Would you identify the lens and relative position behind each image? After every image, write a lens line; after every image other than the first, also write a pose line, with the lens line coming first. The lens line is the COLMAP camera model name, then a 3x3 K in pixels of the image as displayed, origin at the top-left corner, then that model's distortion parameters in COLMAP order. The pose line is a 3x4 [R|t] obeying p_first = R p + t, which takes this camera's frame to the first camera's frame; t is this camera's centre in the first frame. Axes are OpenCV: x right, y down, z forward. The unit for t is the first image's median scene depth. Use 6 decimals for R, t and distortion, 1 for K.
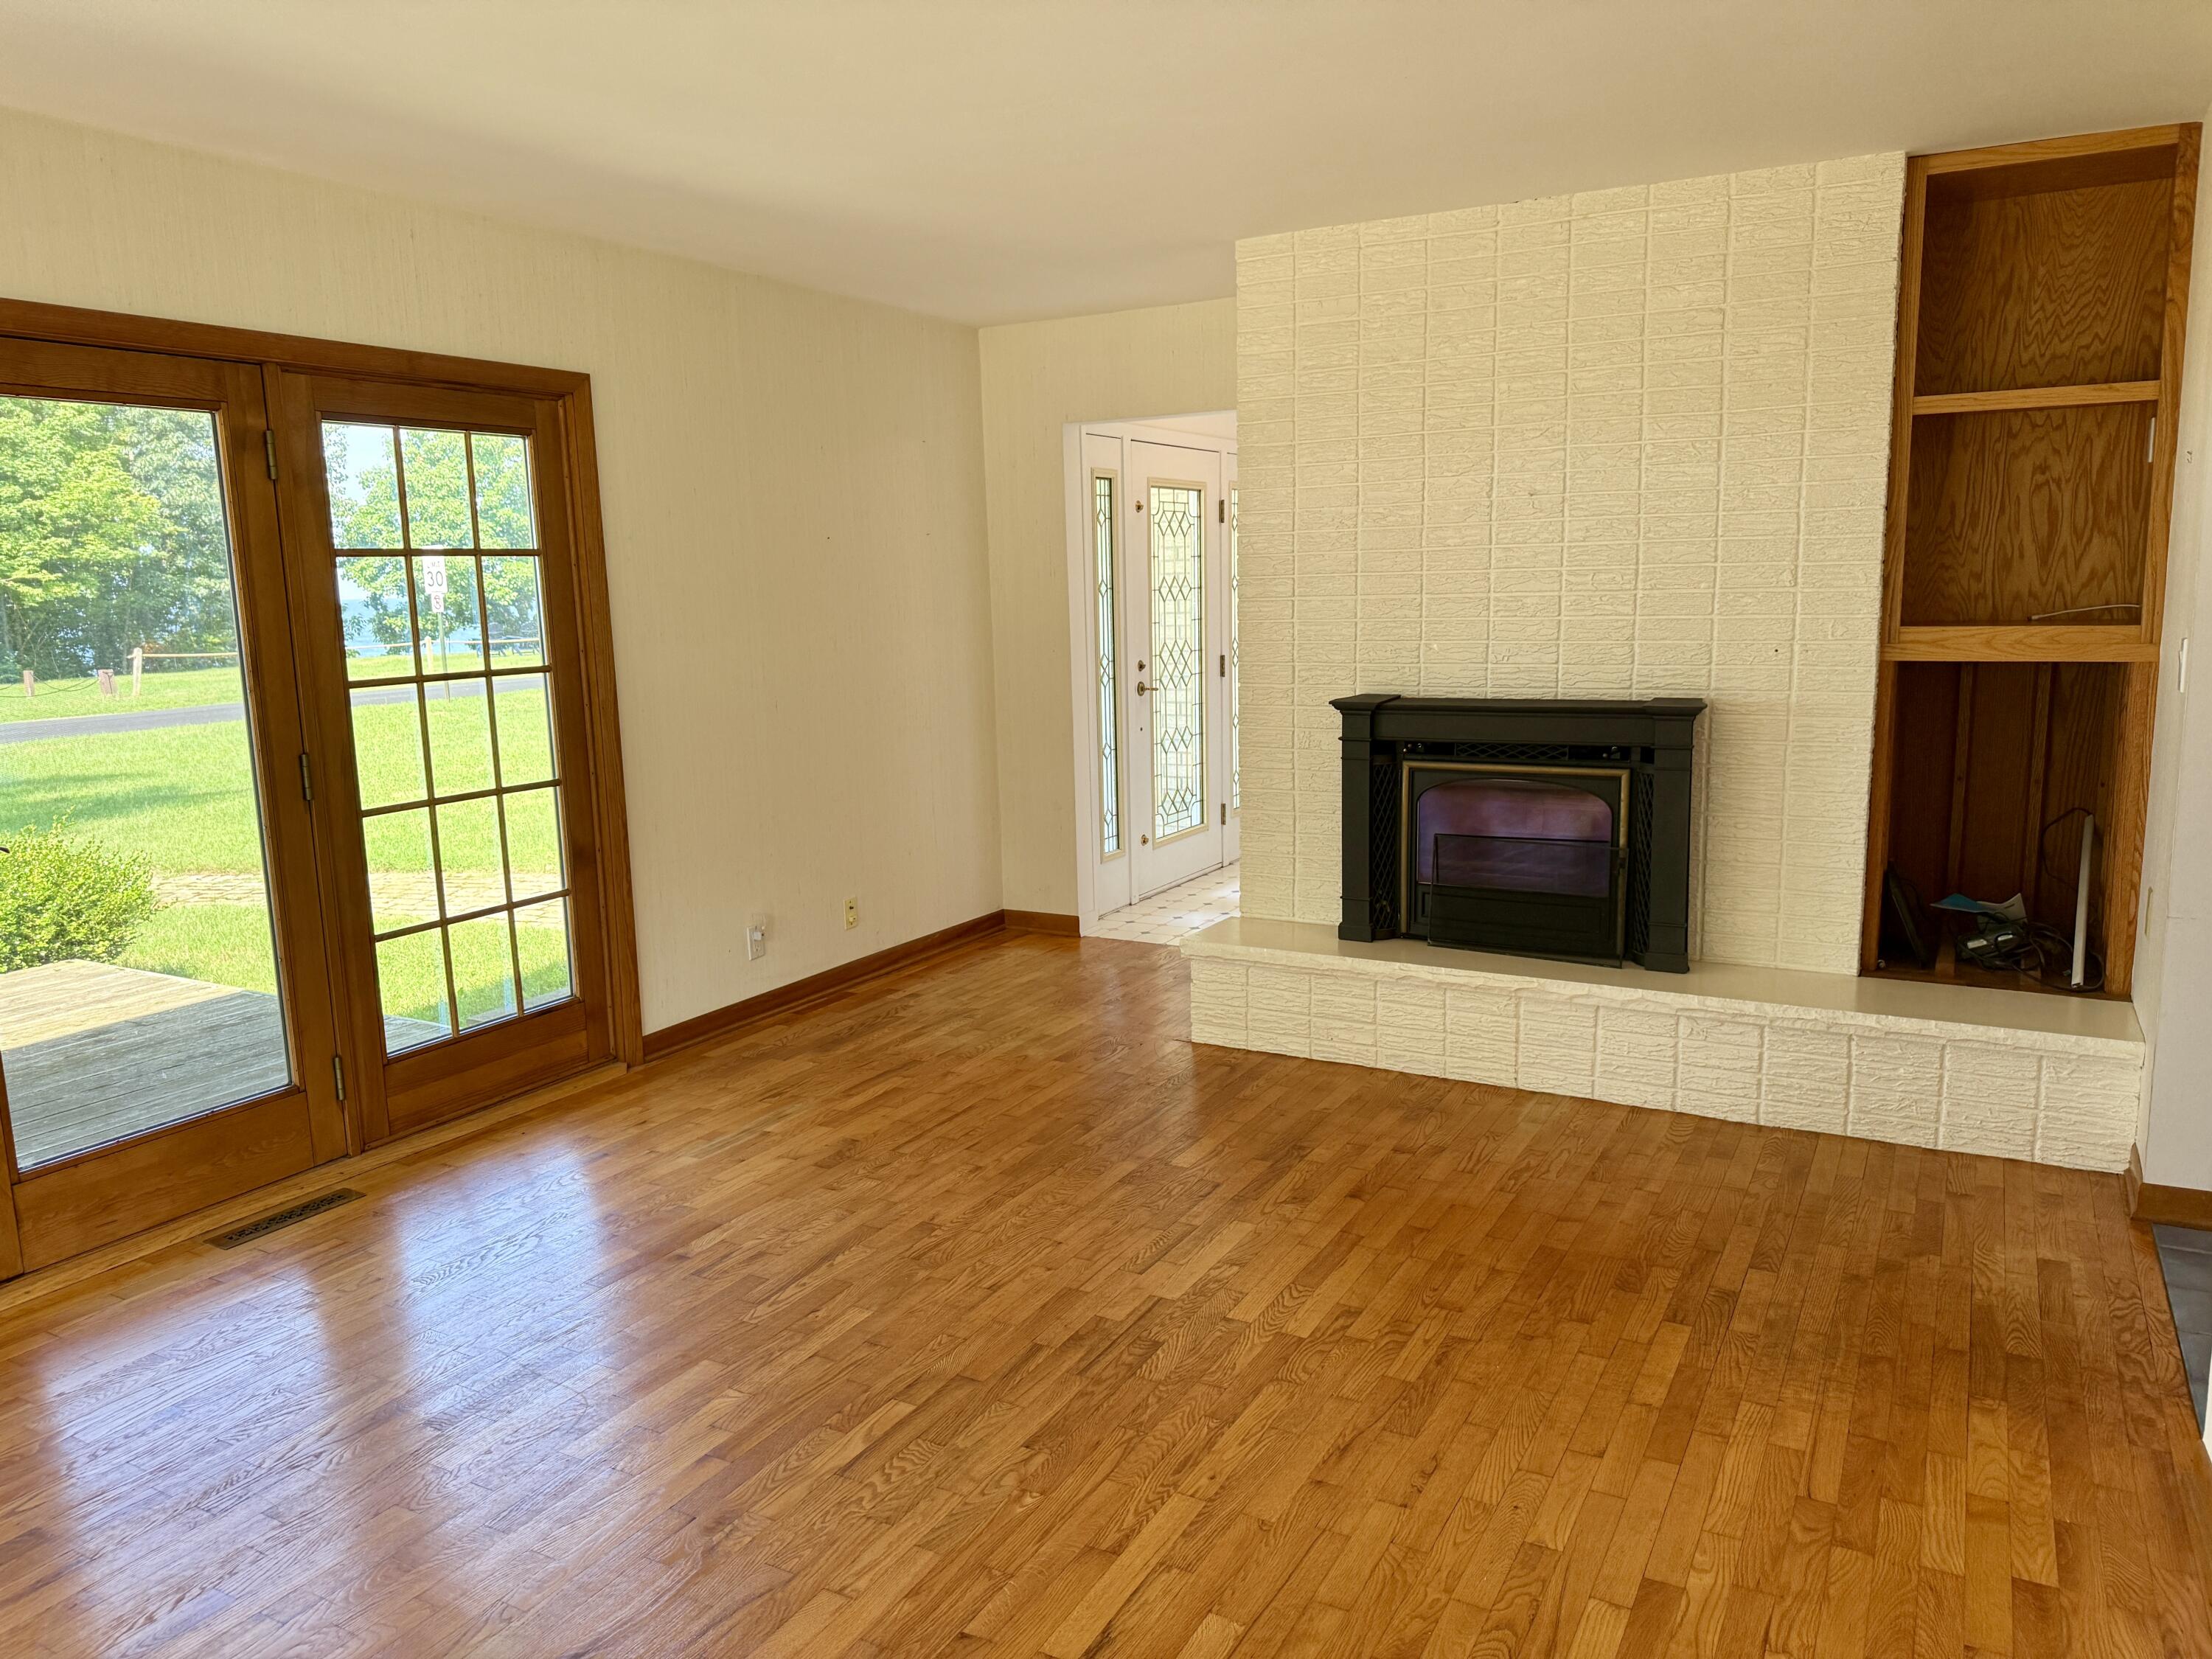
lens RADIAL K [[1542.7, 0, 1106.0], [0, 1542.7, 829.5], [0, 0, 1]] dist [0.002415, -0.004149]
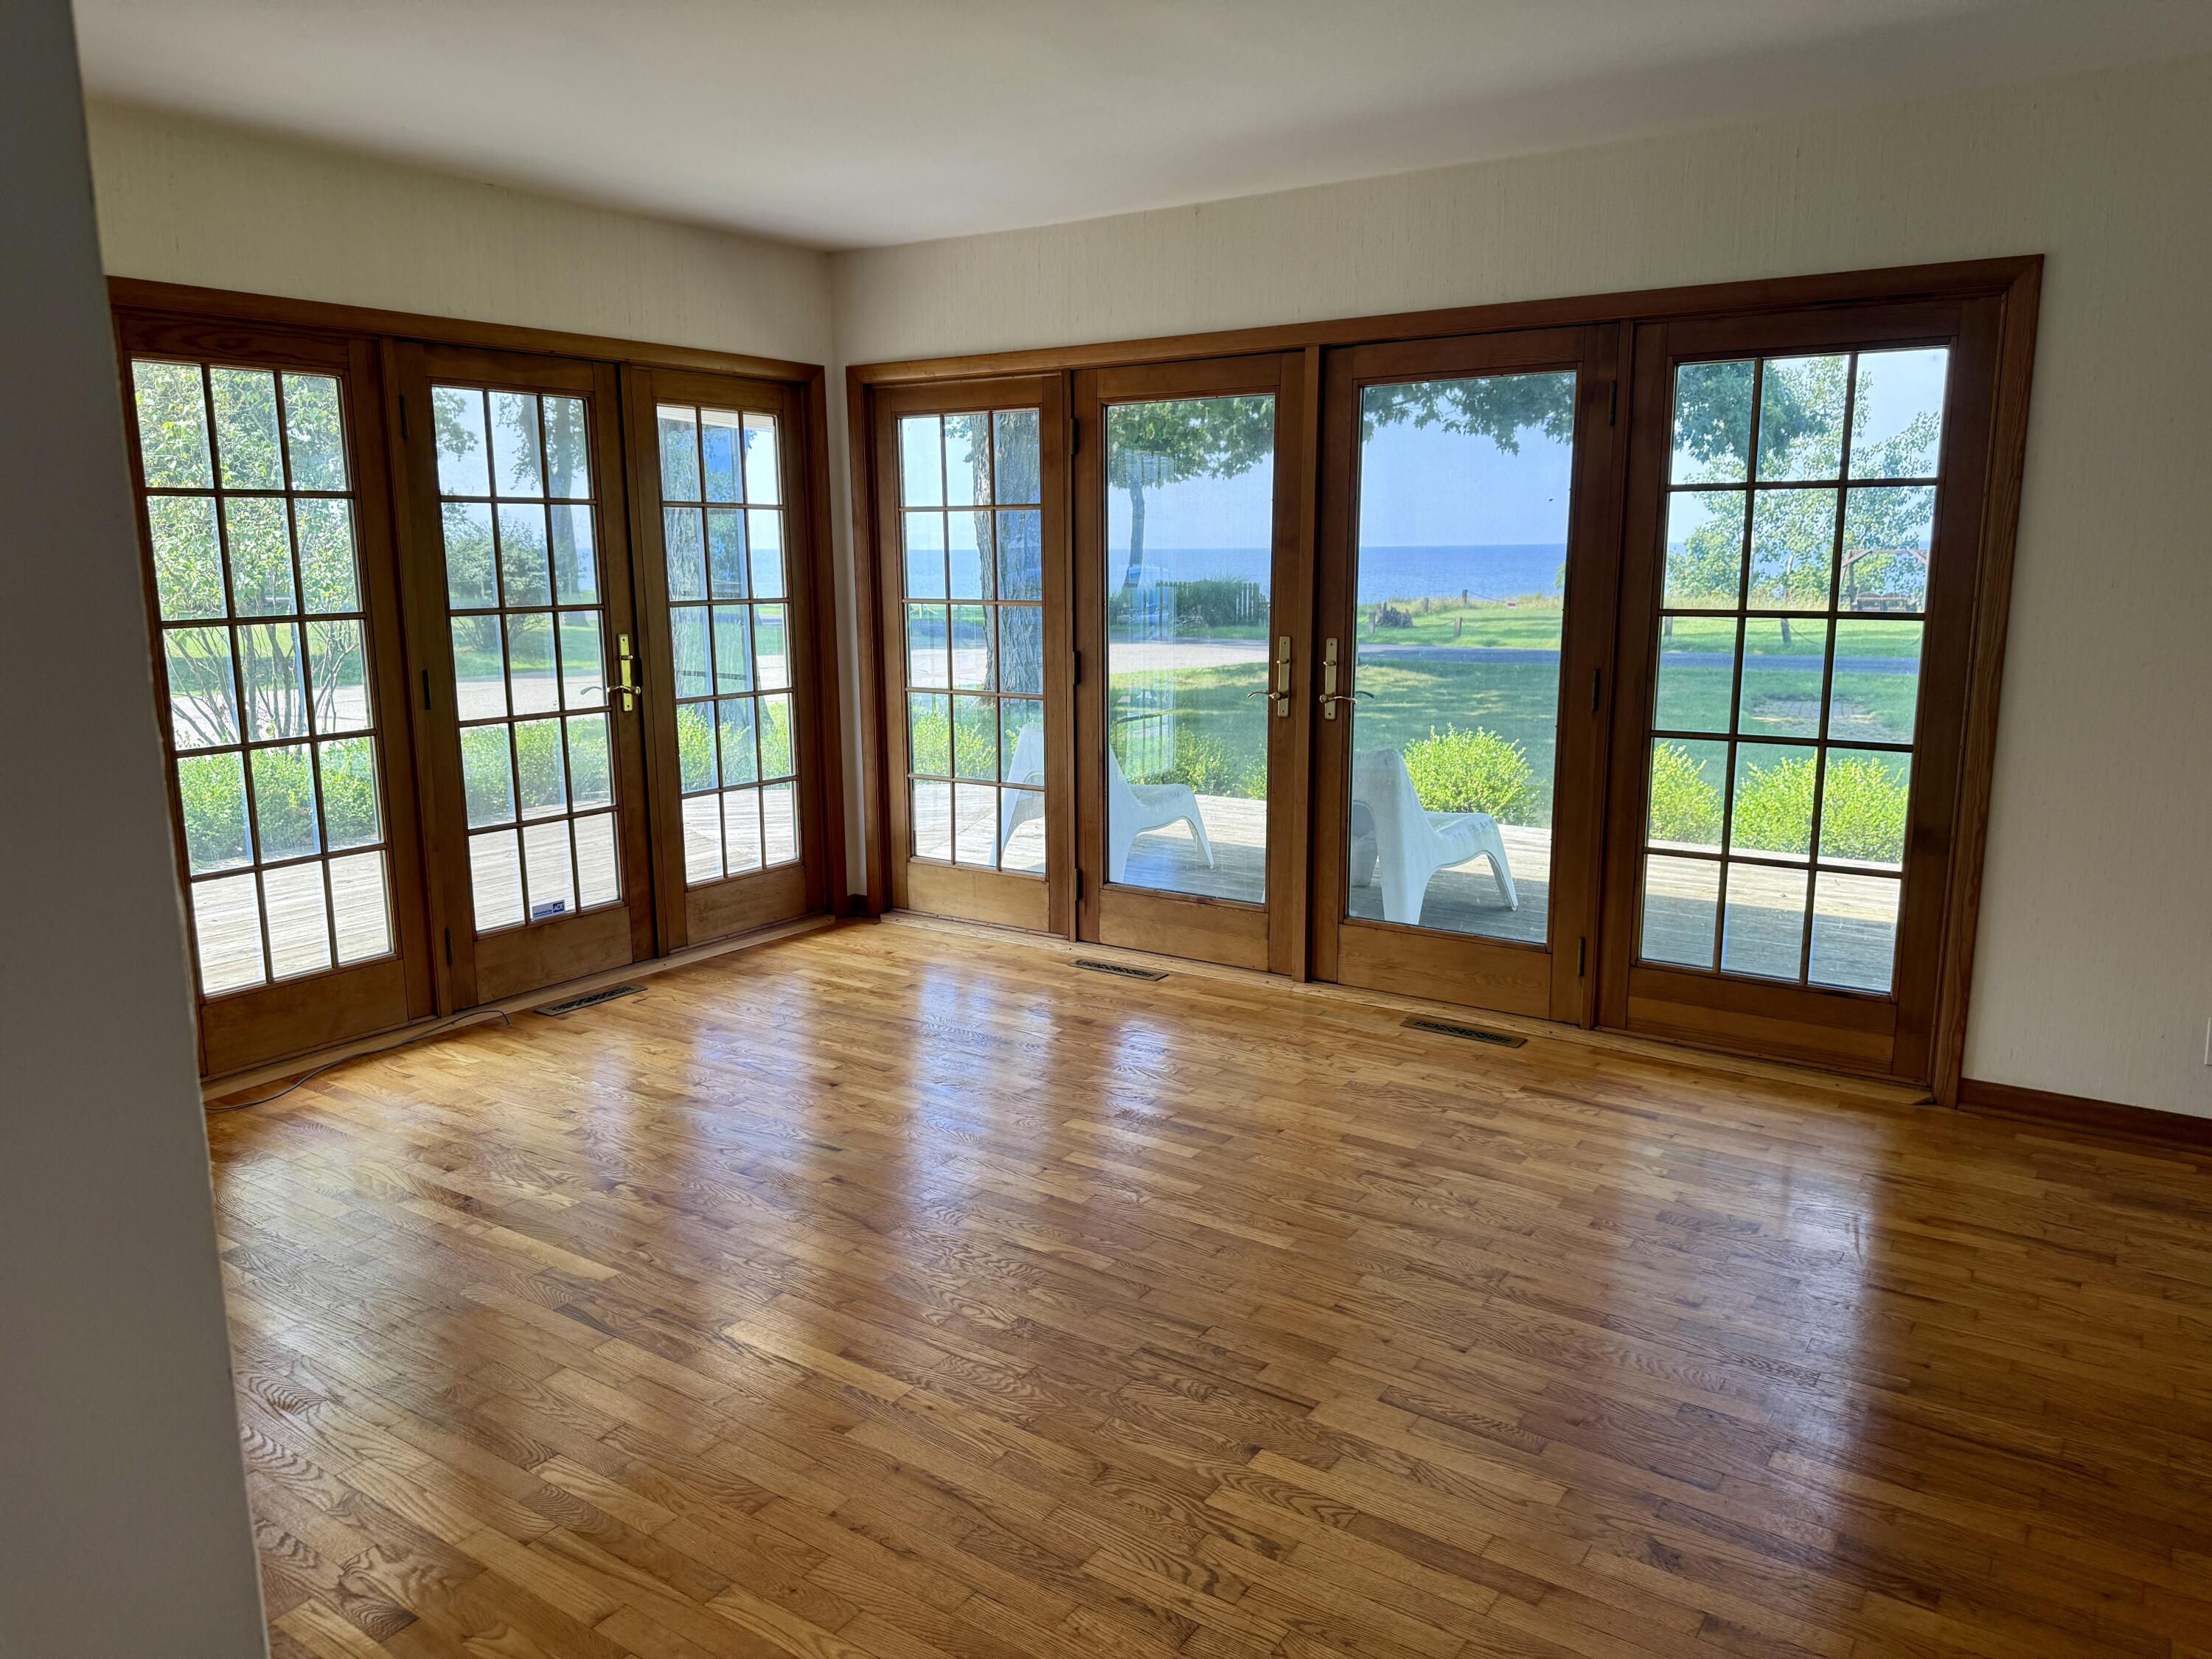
lens RADIAL K [[1534.2, 0, 1101.9], [0, 1534.2, 827.6], [0, 0, 1]] dist [0.143218, -0.210776]
pose [[-0.096004, 0.206109, -0.973808, 0.588463], [-0.153570, 0.963546, 0.219077, -0.118654], [0.983463, 0.170580, -0.060852, 0.655643]]
